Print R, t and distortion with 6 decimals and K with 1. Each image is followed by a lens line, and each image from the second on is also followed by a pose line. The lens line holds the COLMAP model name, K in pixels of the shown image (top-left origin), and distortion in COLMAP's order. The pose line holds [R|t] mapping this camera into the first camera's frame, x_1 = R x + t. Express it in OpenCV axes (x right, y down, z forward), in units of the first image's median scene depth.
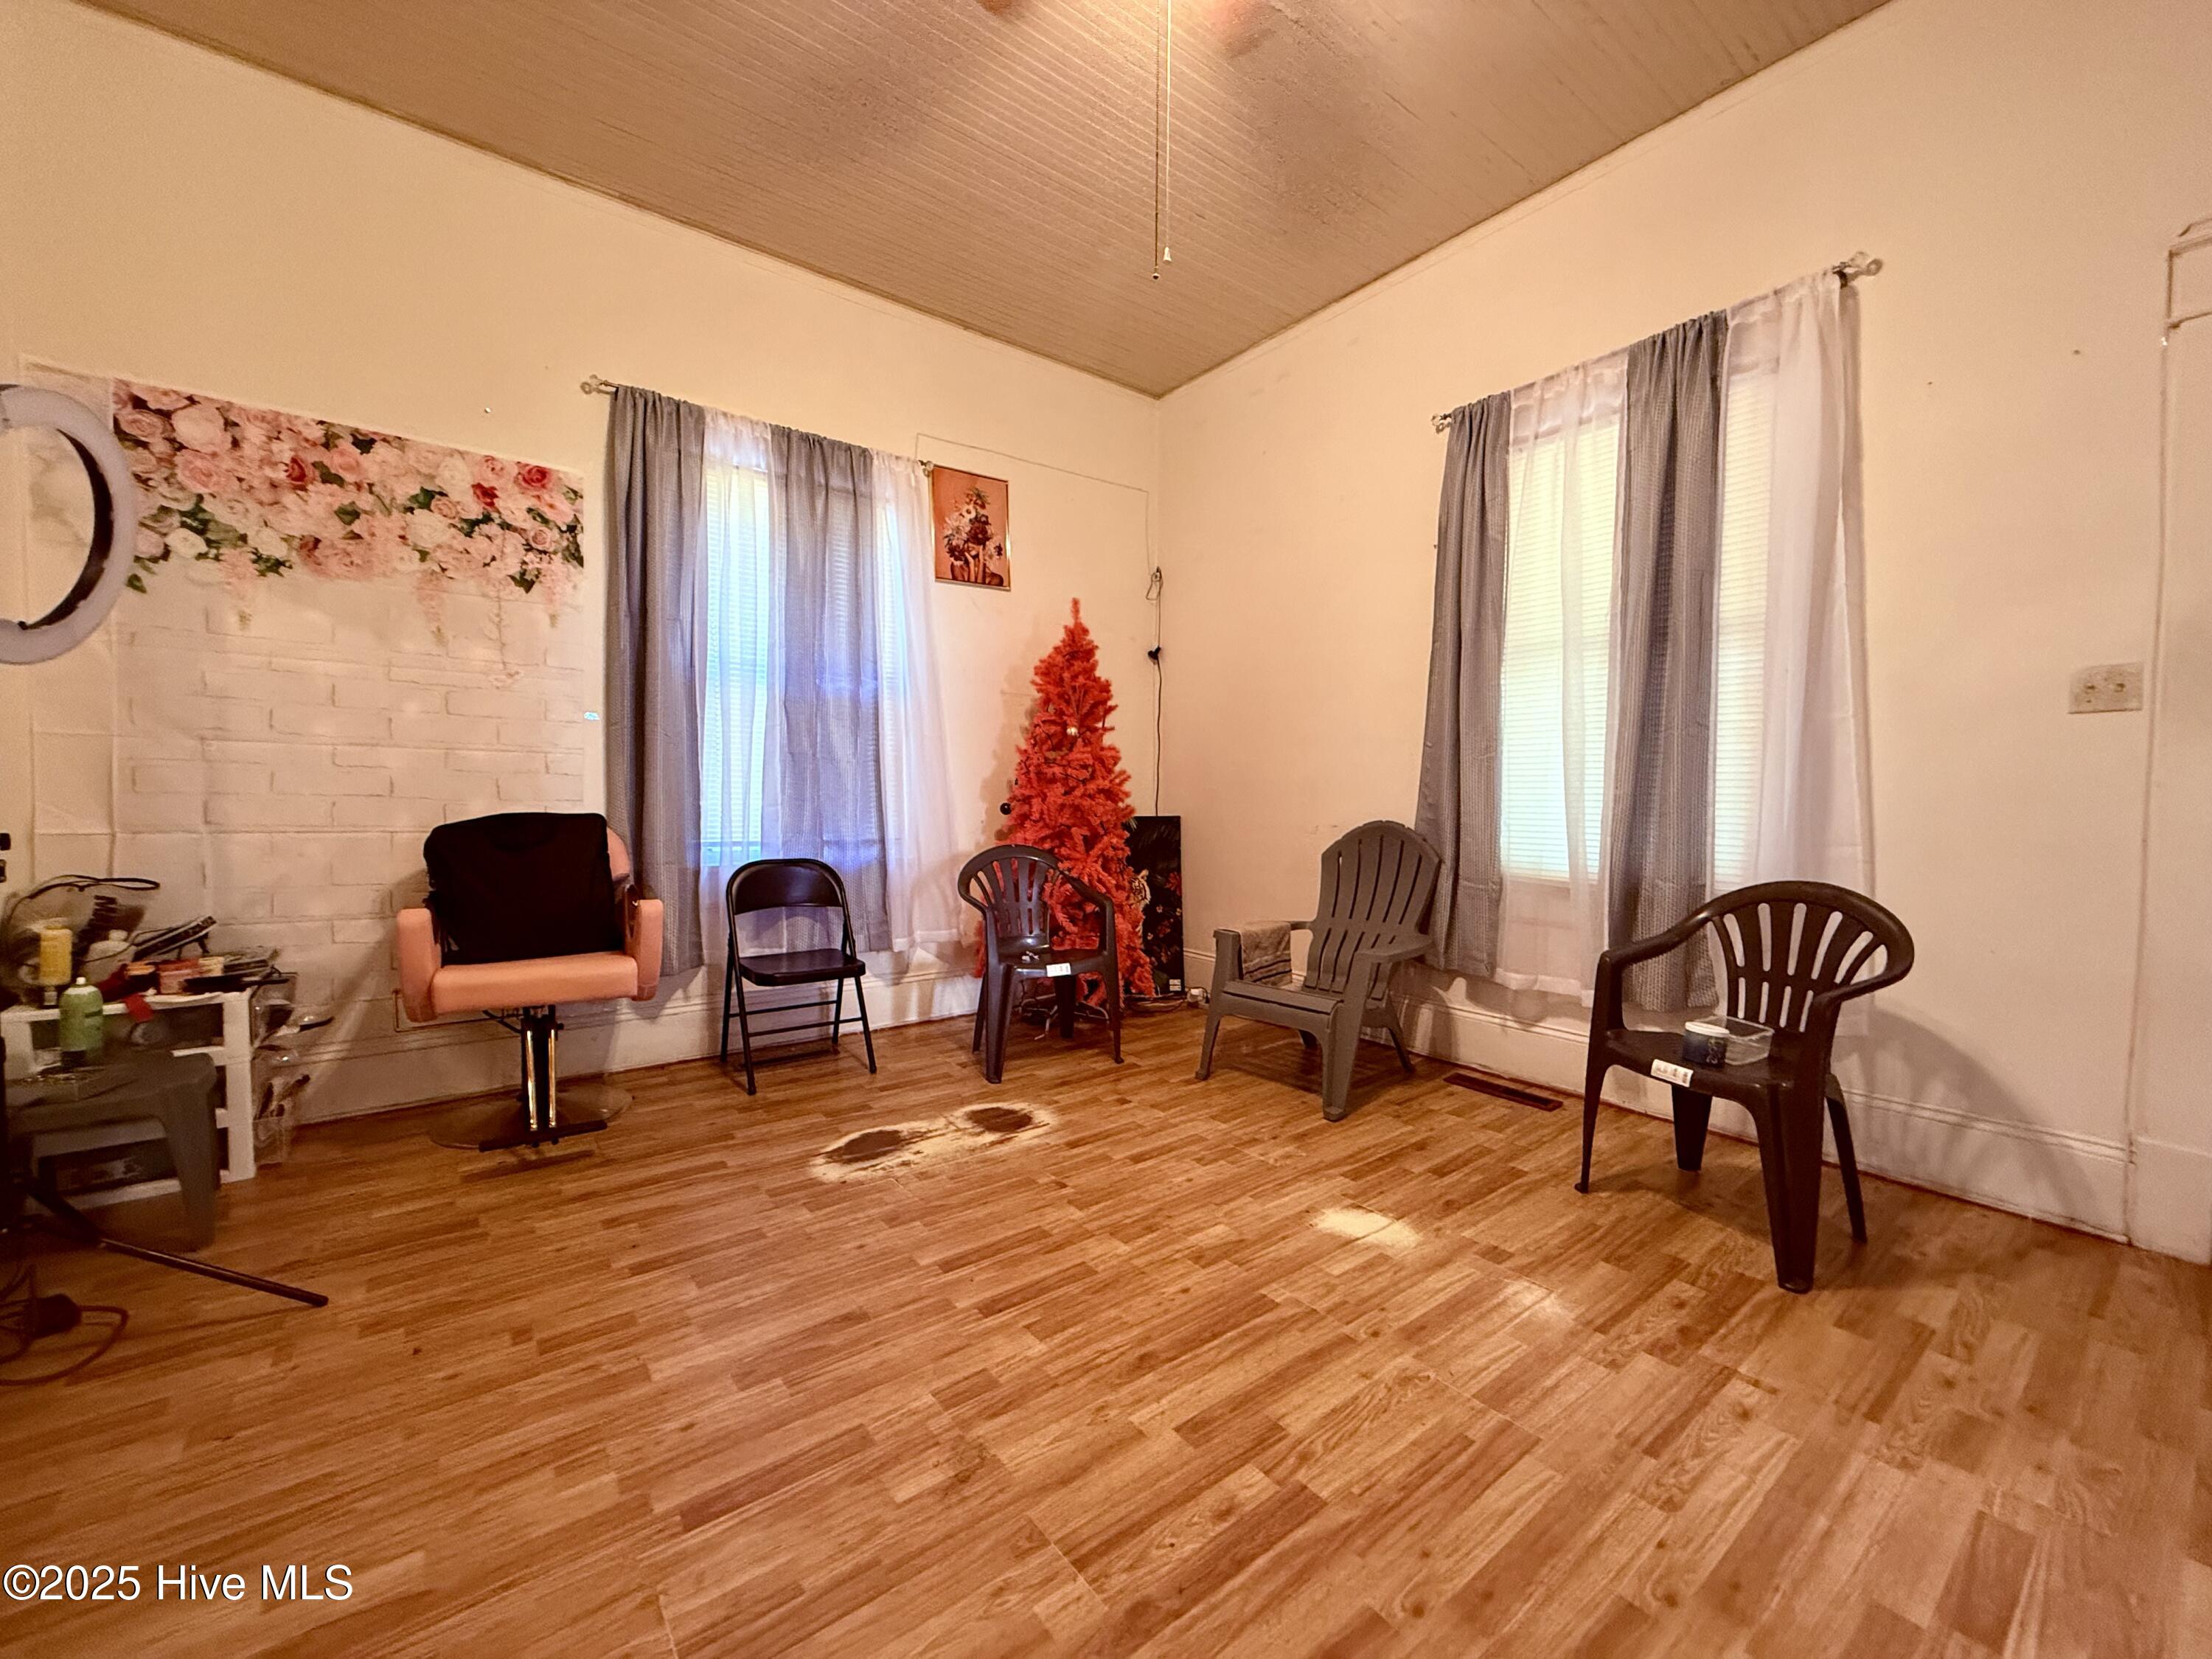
lens RADIAL K [[878.5, 0, 1103.6], [0, 878.5, 827.1], [0, 0, 1]] dist [-0.000382, -0.000085]
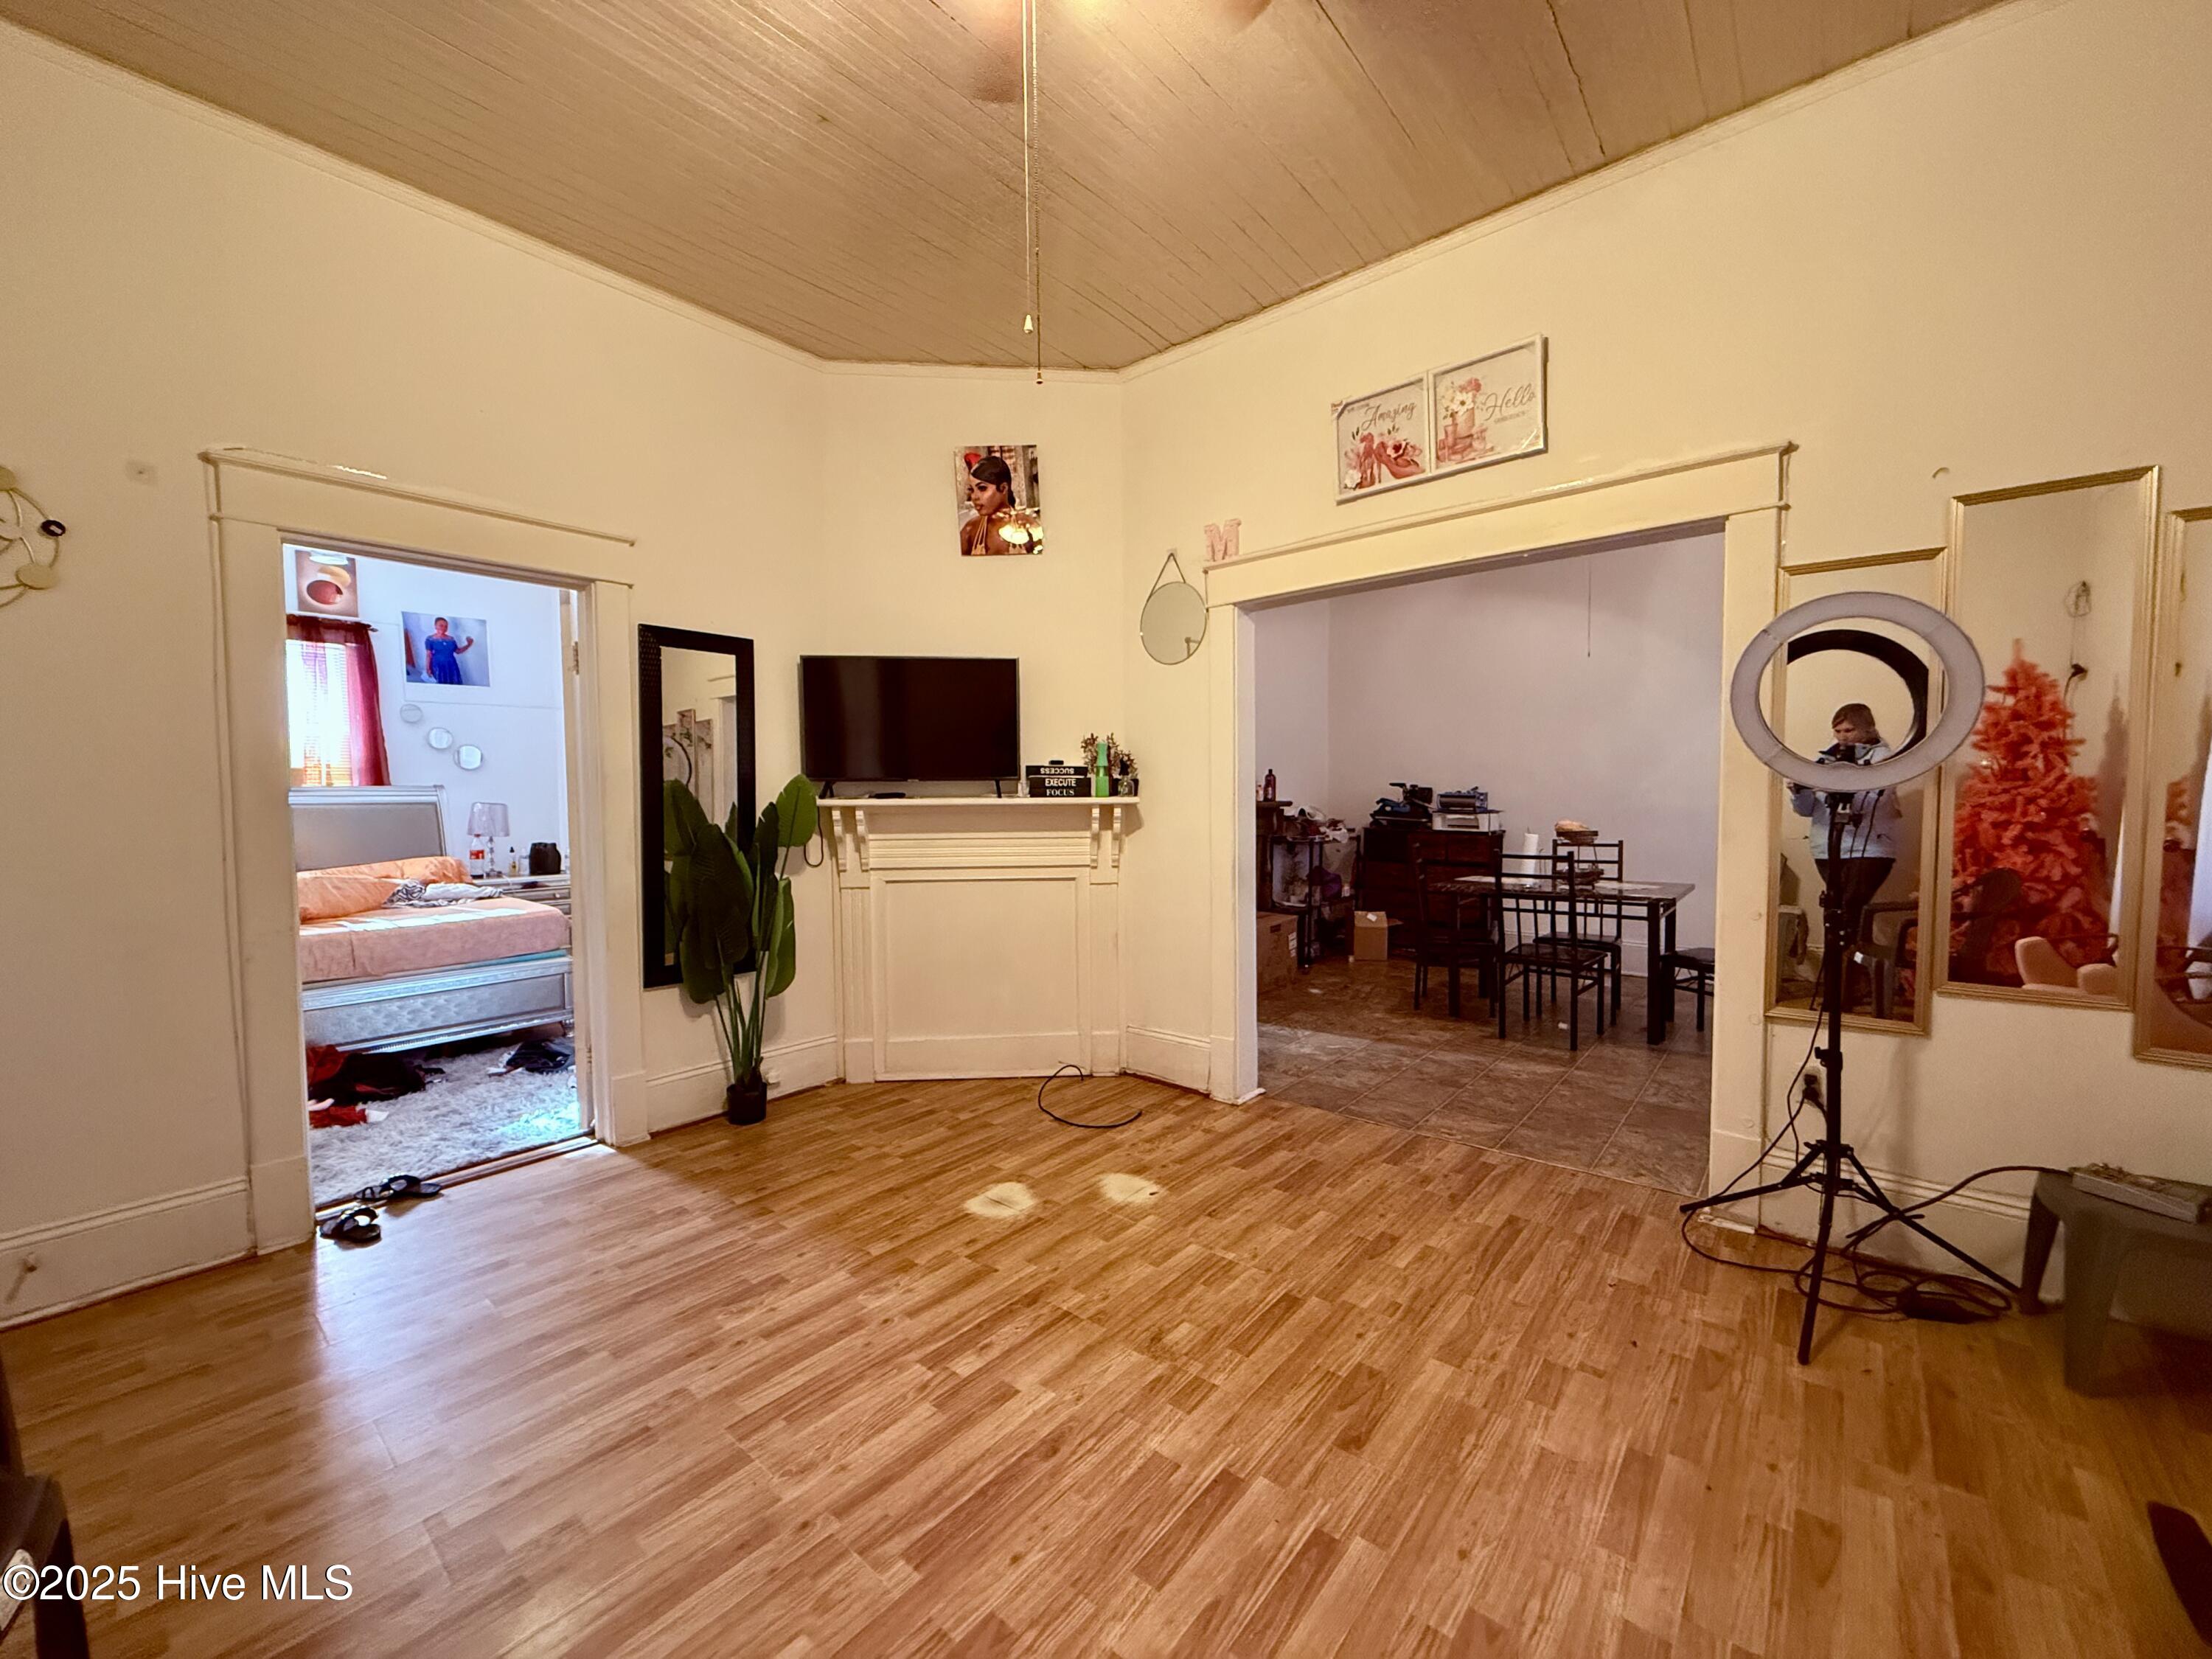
lens RADIAL K [[877.6, 0, 1101.5], [0, 877.6, 825.6], [0, 0, 1]] dist [0.000568, 0.000073]
pose [[-0.976936, 0.013861, -0.213082, 0.123739], [-0.002958, 0.996917, 0.078411, -0.136532], [0.213512, 0.077232, -0.973883, 1.210884]]
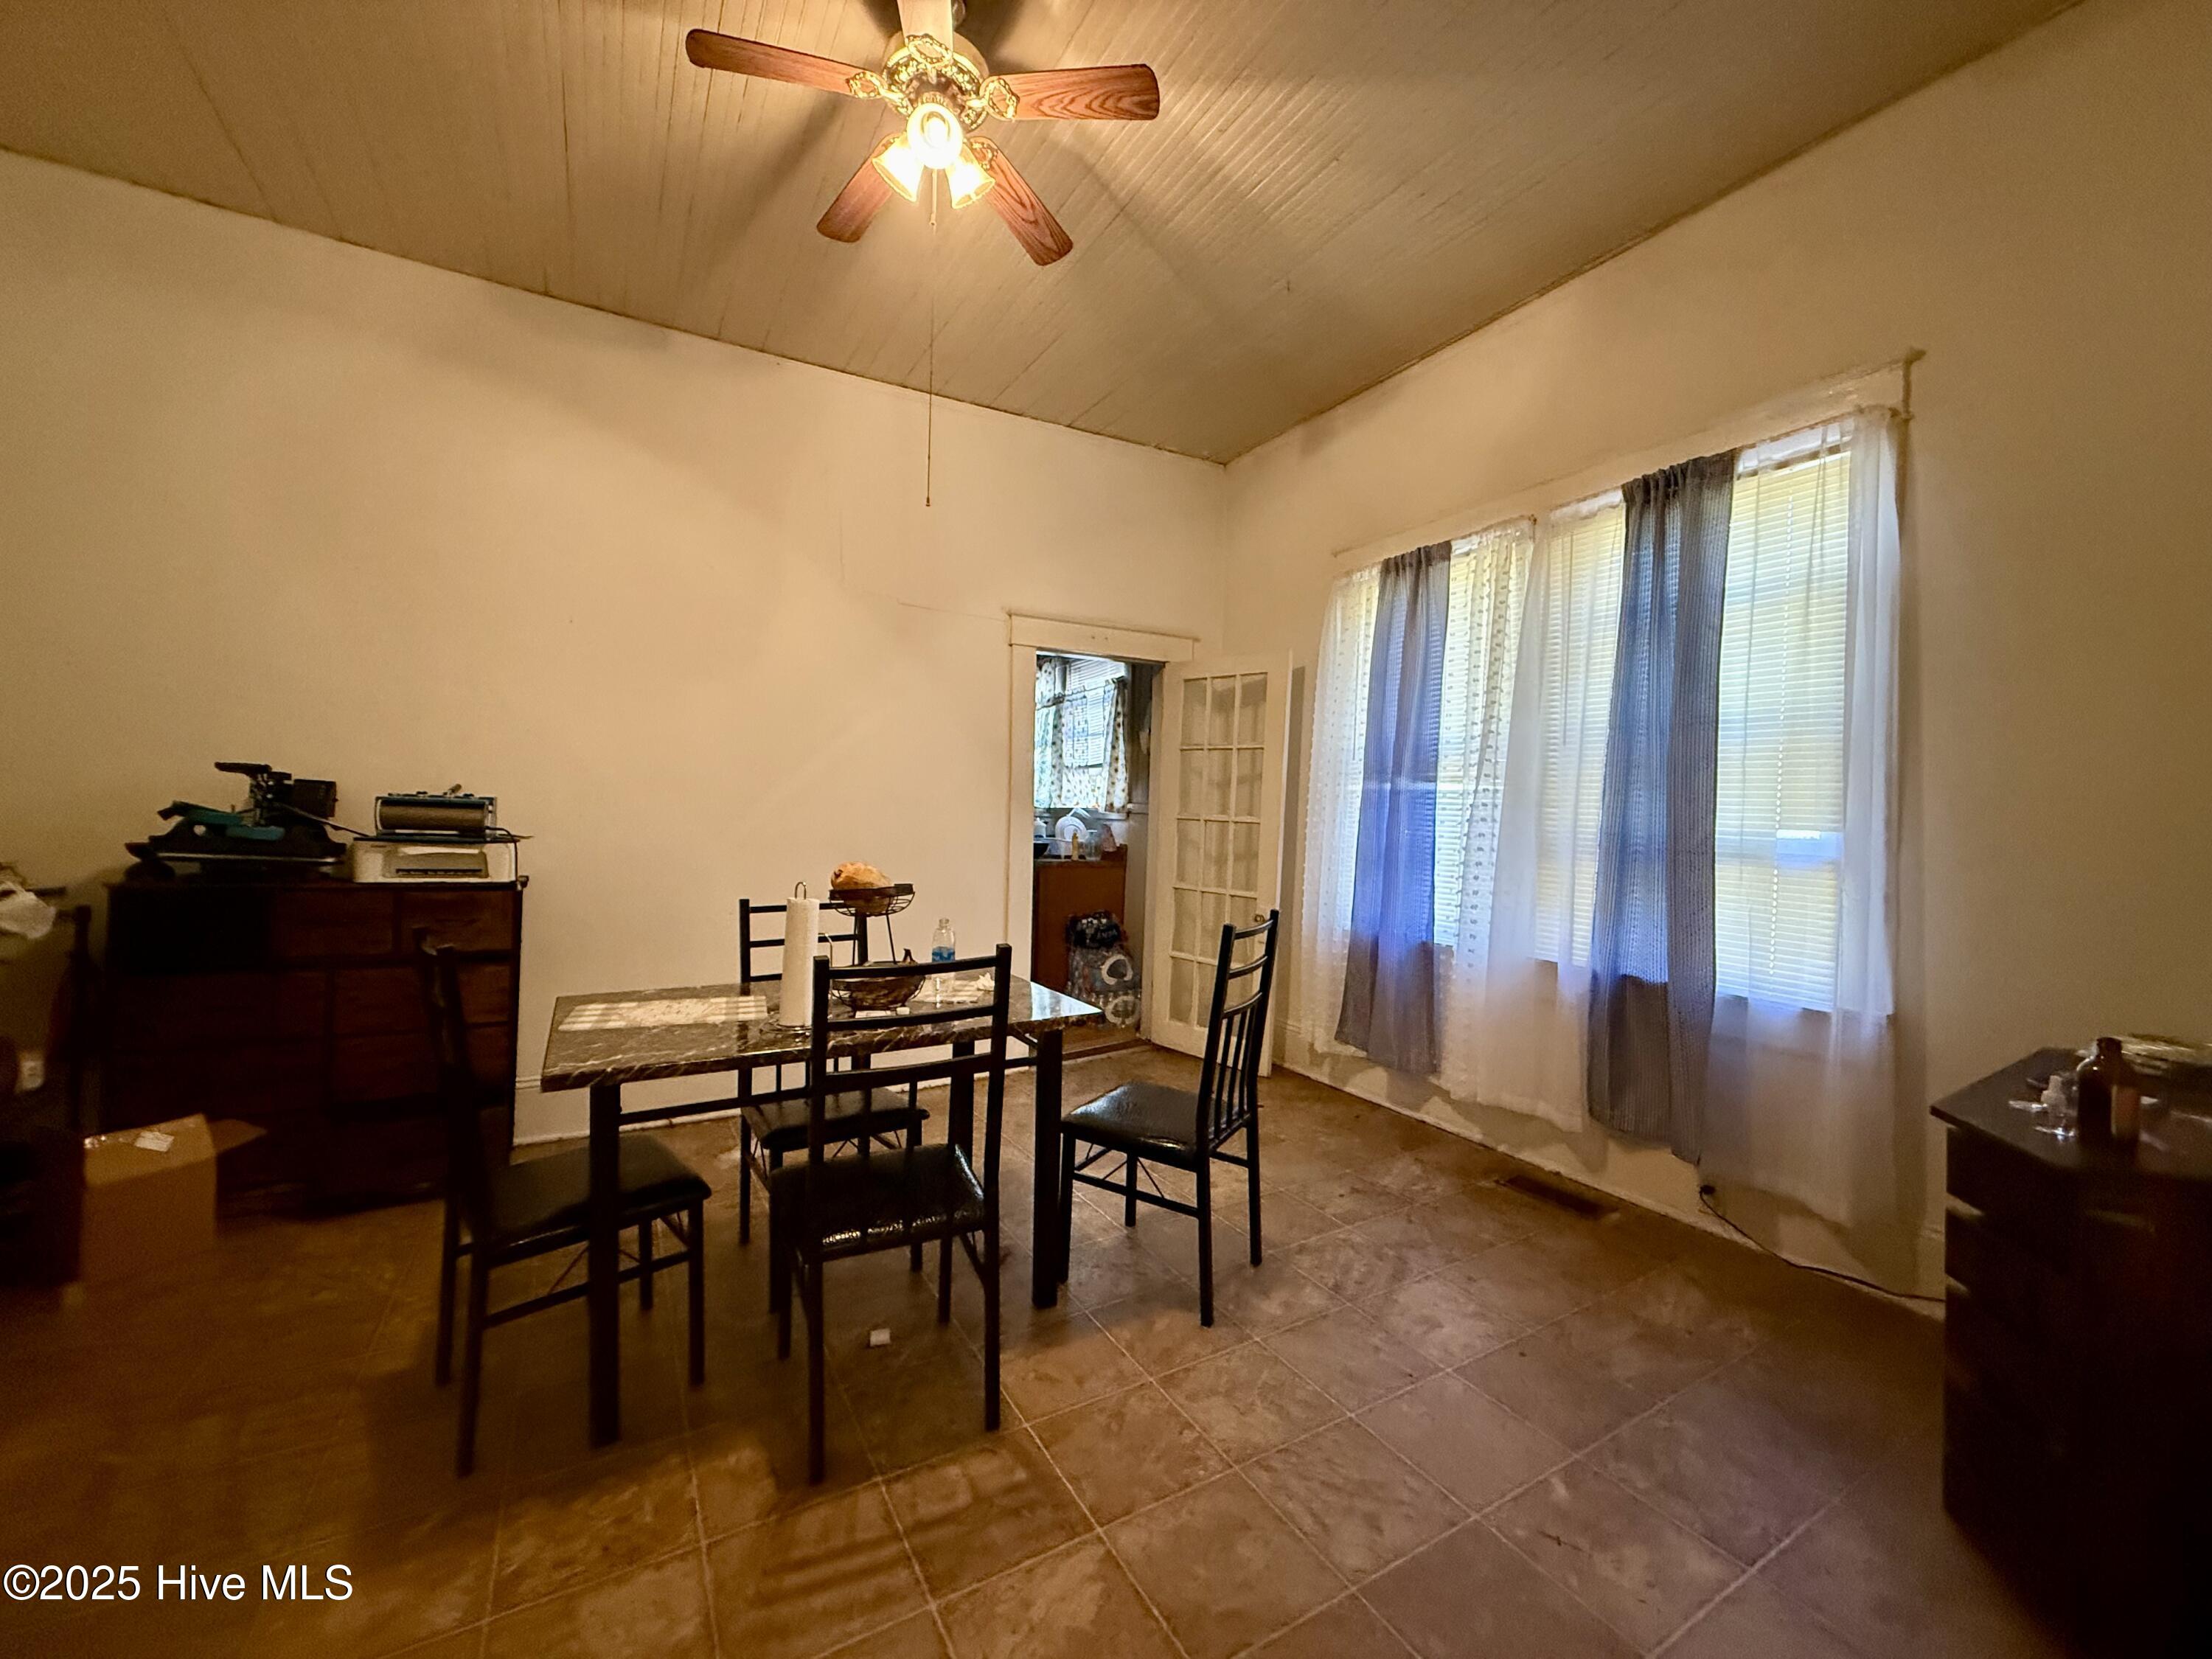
lens RADIAL K [[878.5, 0, 1103.6], [0, 878.5, 827.1], [0, 0, 1]] dist [-0.000382, -0.000085]
pose [[-0.134824, 0.003212, -0.990864, -0.418560], [-0.065175, 0.997800, 0.012103, -0.068050], [0.988724, 0.066211, -0.134318, -0.006022]]
